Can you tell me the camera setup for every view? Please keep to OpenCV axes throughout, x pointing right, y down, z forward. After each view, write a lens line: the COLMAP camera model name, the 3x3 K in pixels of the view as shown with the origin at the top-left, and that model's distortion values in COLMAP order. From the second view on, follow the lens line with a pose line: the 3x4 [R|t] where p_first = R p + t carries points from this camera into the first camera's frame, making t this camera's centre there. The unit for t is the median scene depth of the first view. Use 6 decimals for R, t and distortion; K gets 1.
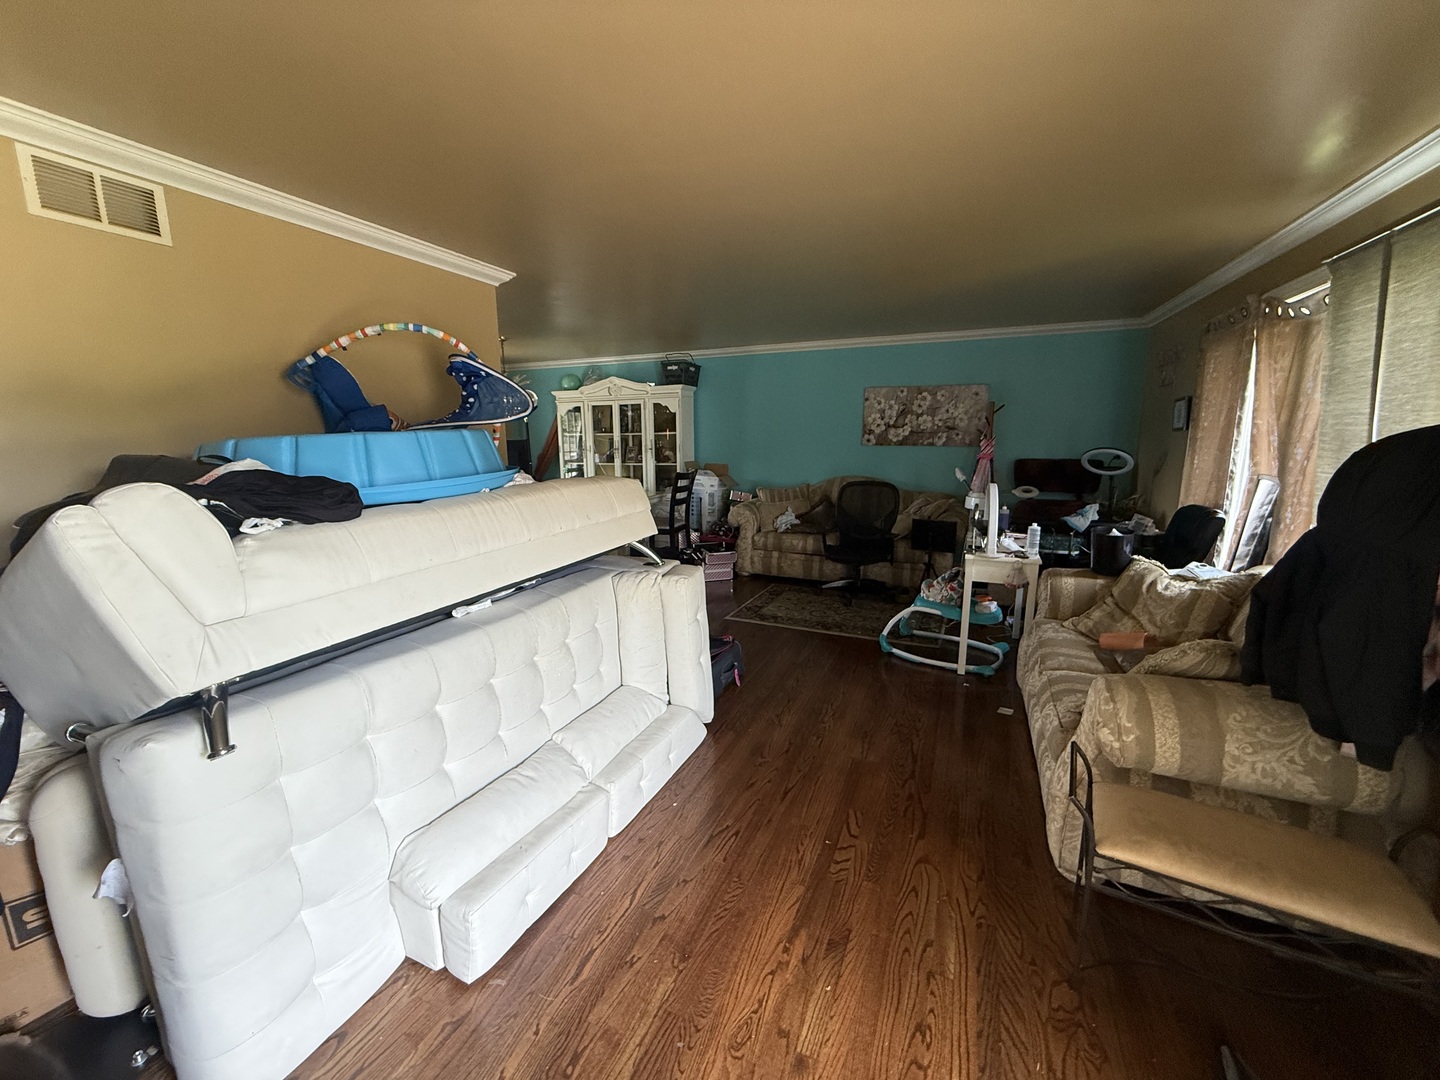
lens RADIAL K [[574.7, 0, 721.6], [0, 574.7, 540.4], [0, 0, 1]] dist [-0.004486, 0.000015]
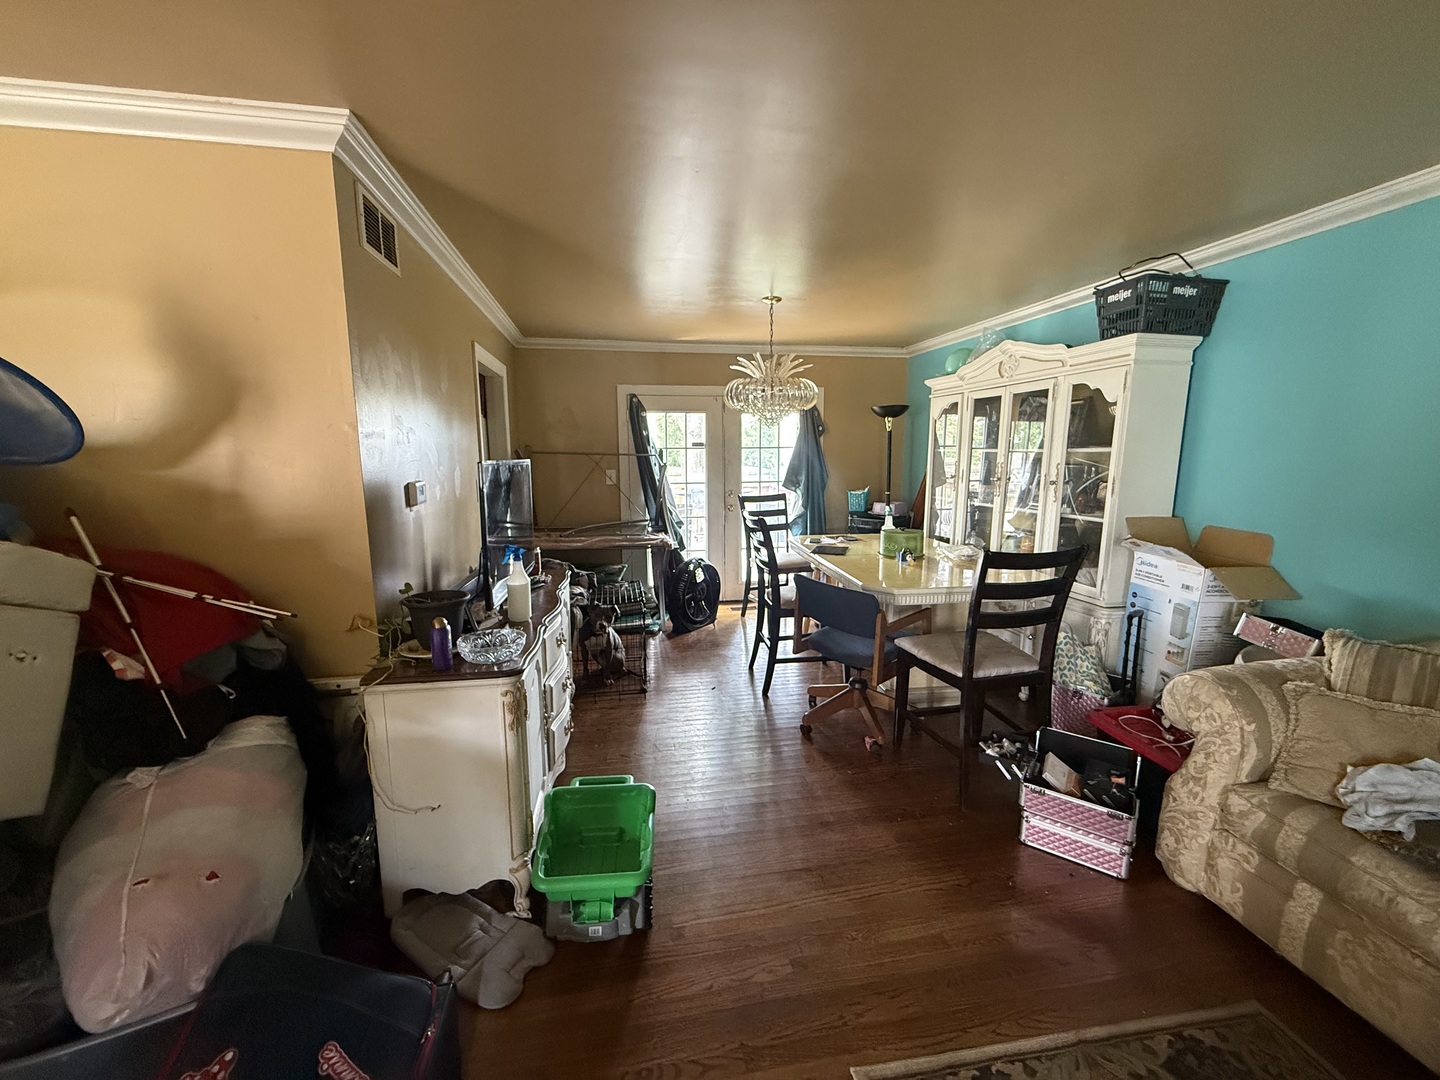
lens RADIAL K [[574.7, 0, 717.6], [0, 574.7, 540.7], [0, 0, 1]] dist [-0.004486, 0.000015]
pose [[0.552108, 0.139704, -0.821985, 0.120652], [-0.157225, 0.985620, 0.061912, -0.100329], [0.818814, 0.095054, 0.566134, 0.521926]]
